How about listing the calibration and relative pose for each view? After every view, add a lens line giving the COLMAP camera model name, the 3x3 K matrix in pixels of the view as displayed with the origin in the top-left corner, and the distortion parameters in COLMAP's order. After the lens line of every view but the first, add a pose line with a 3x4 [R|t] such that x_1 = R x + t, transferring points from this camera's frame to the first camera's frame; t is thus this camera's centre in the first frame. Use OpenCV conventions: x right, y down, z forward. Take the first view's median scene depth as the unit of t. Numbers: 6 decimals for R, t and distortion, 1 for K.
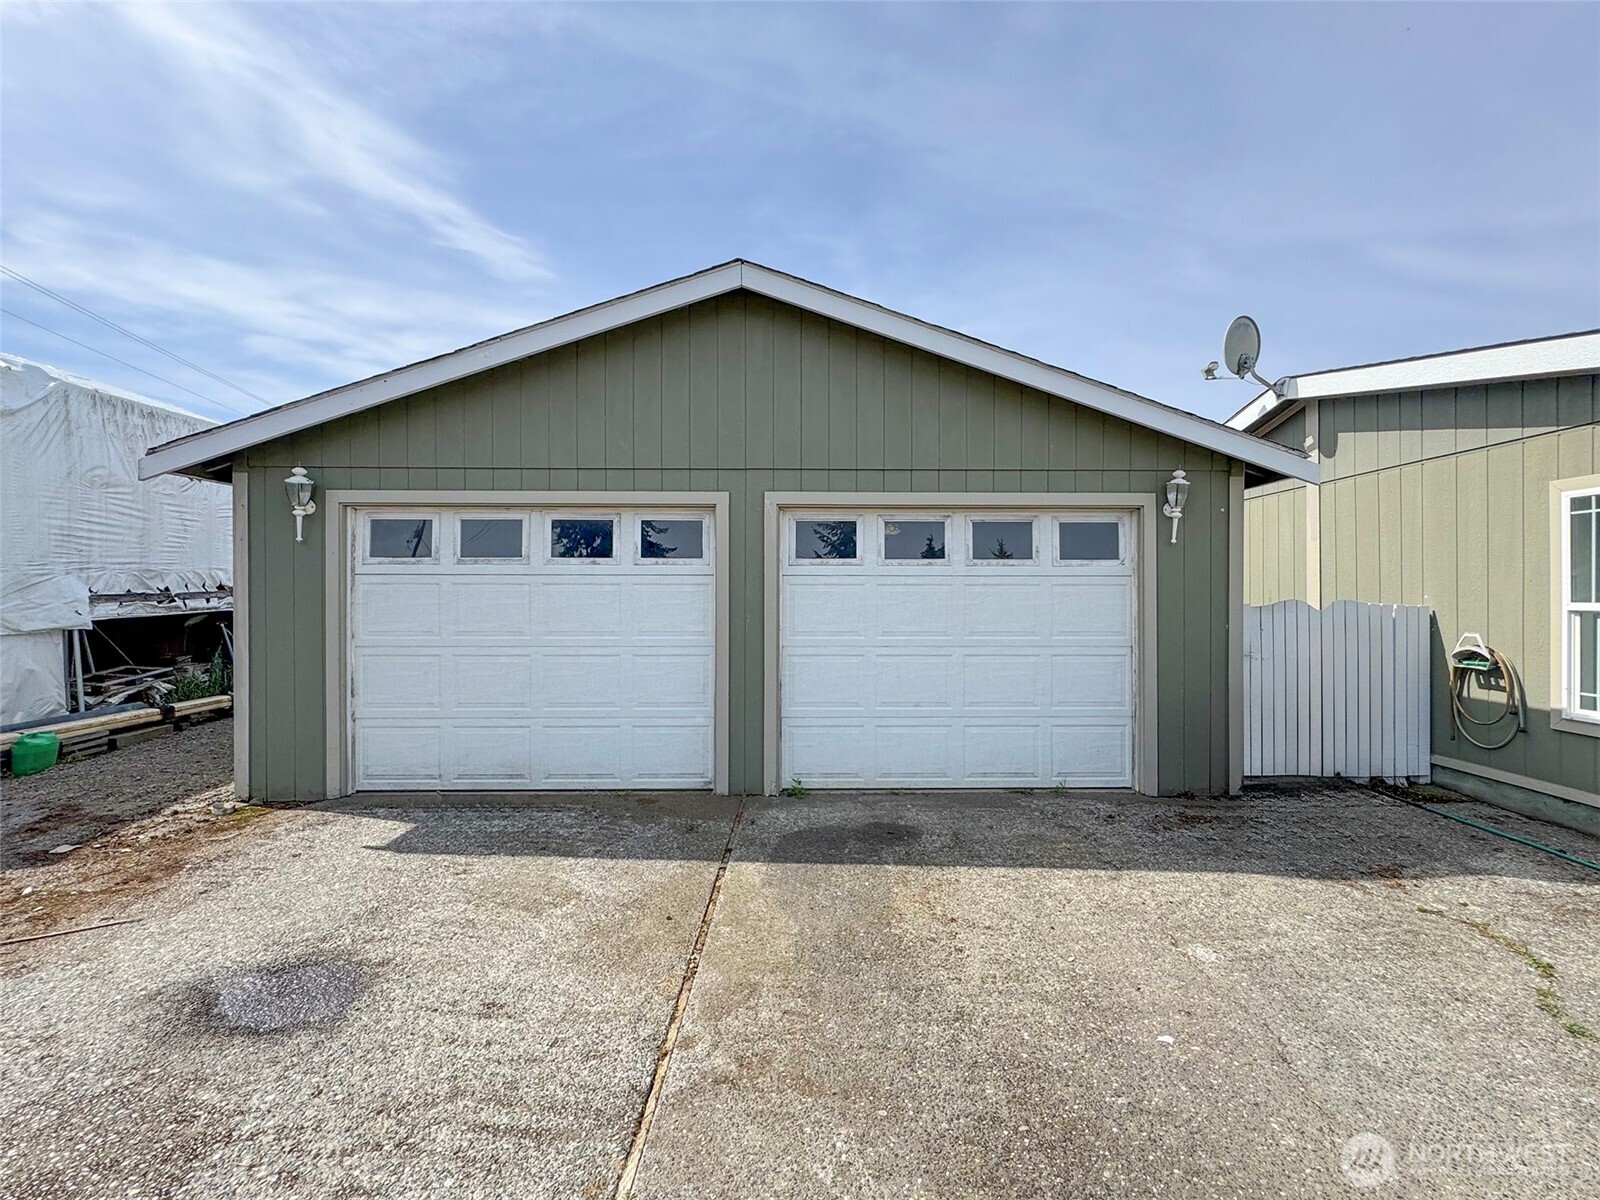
lens RADIAL K [[670.8, 0, 793.1], [0, 670.8, 594.7], [0, 0, 1]] dist [0.000718, 0.000138]
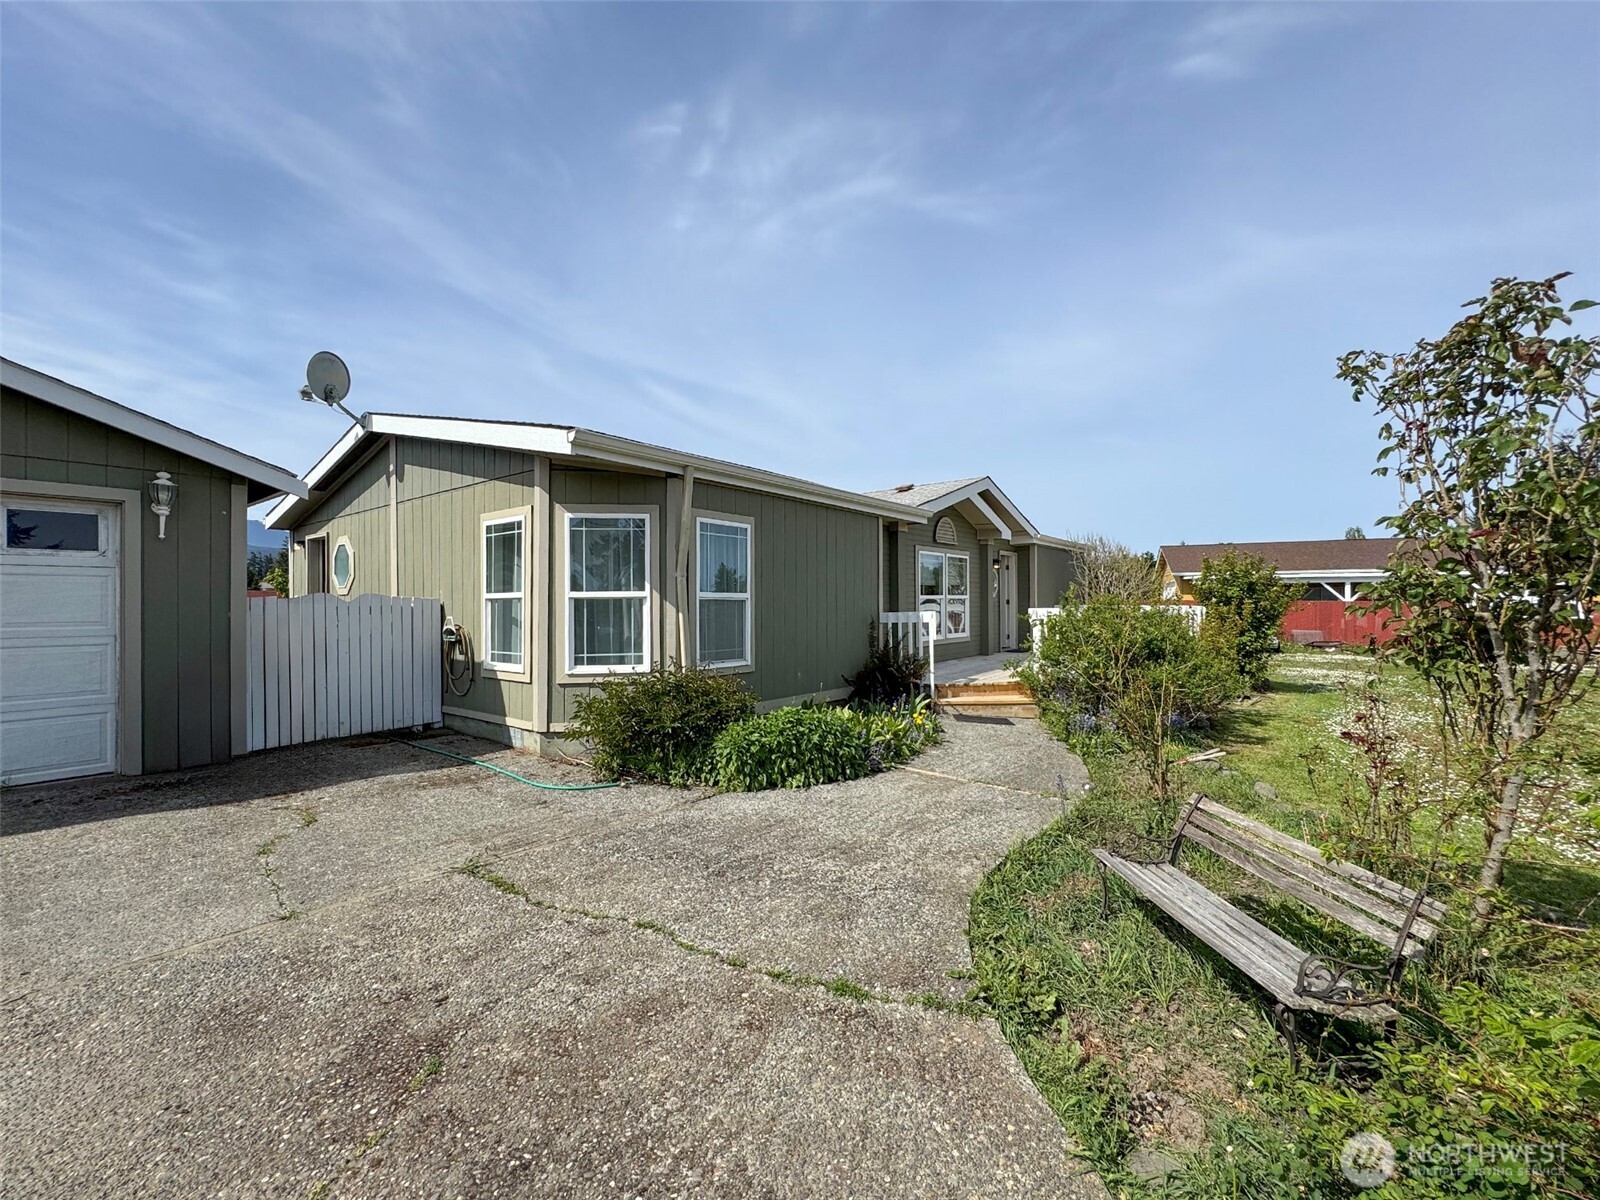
lens RADIAL K [[670.8, 0, 793.1], [0, 670.8, 594.7], [0, 0, 1]] dist [0.000718, 0.000138]
pose [[0.625644, 0.004454, 0.780096, 0.350137], [0.013716, 0.999766, -0.016709, 0.045746], [-0.779988, 0.021153, 0.625437, -0.464621]]
